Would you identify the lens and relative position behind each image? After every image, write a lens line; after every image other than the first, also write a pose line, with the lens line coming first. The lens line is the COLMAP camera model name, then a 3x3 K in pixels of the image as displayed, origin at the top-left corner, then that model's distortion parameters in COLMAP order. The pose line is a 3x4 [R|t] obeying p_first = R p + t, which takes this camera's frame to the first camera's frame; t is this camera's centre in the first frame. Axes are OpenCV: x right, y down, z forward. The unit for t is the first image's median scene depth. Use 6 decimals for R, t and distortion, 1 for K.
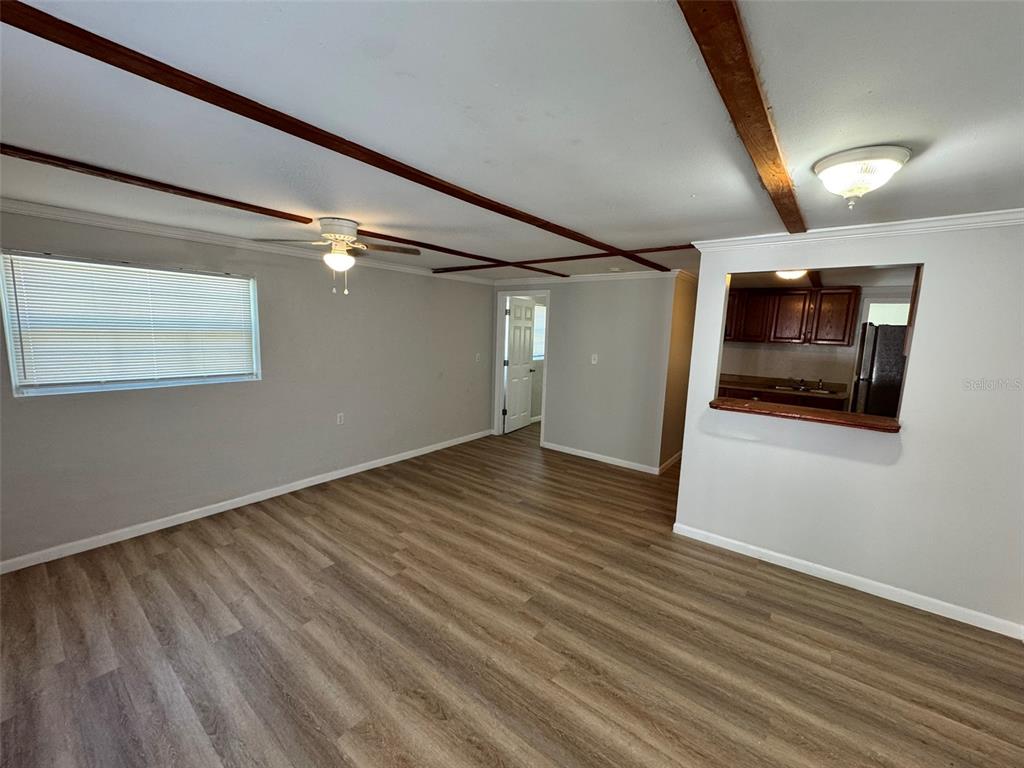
lens RADIAL K [[408.5, 0, 513.1], [0, 408.5, 381.2], [0, 0, 1]] dist [-0.004245, 0.001088]
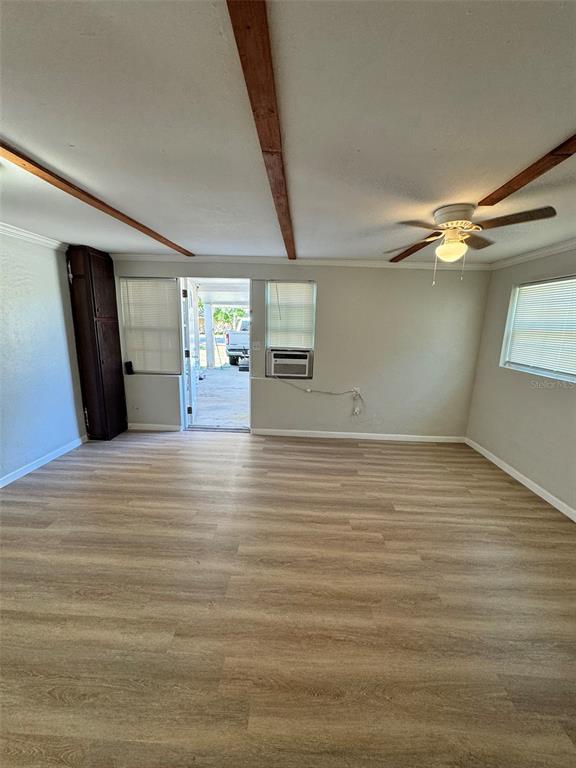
lens RADIAL K [[306.3, 0, 290.0], [0, 306.3, 383.3], [0, 0, 1]] dist [-0.004245, 0.001088]
pose [[-0.805663, 0.067360, -0.588532, 0.342850], [-0.122028, 0.953333, 0.276162, -0.140744], [0.579670, 0.294311, -0.759845, 1.391360]]
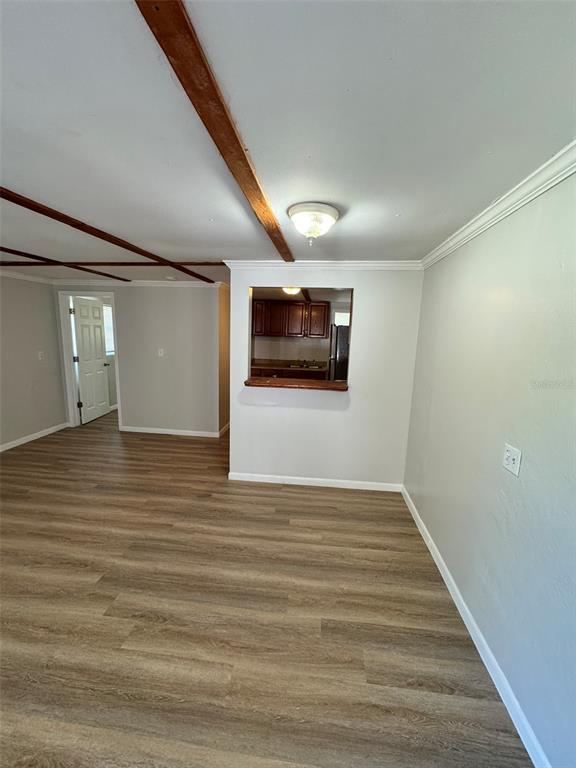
lens RADIAL K [[306.3, 0, 289.8], [0, 306.3, 383.4], [0, 0, 1]] dist [-0.004245, 0.001088]
pose [[0.848666, -0.092669, 0.520747, 0.080024], [0.064380, 0.995310, 0.072198, -0.007501], [-0.524996, -0.027746, 0.850652, 0.048572]]
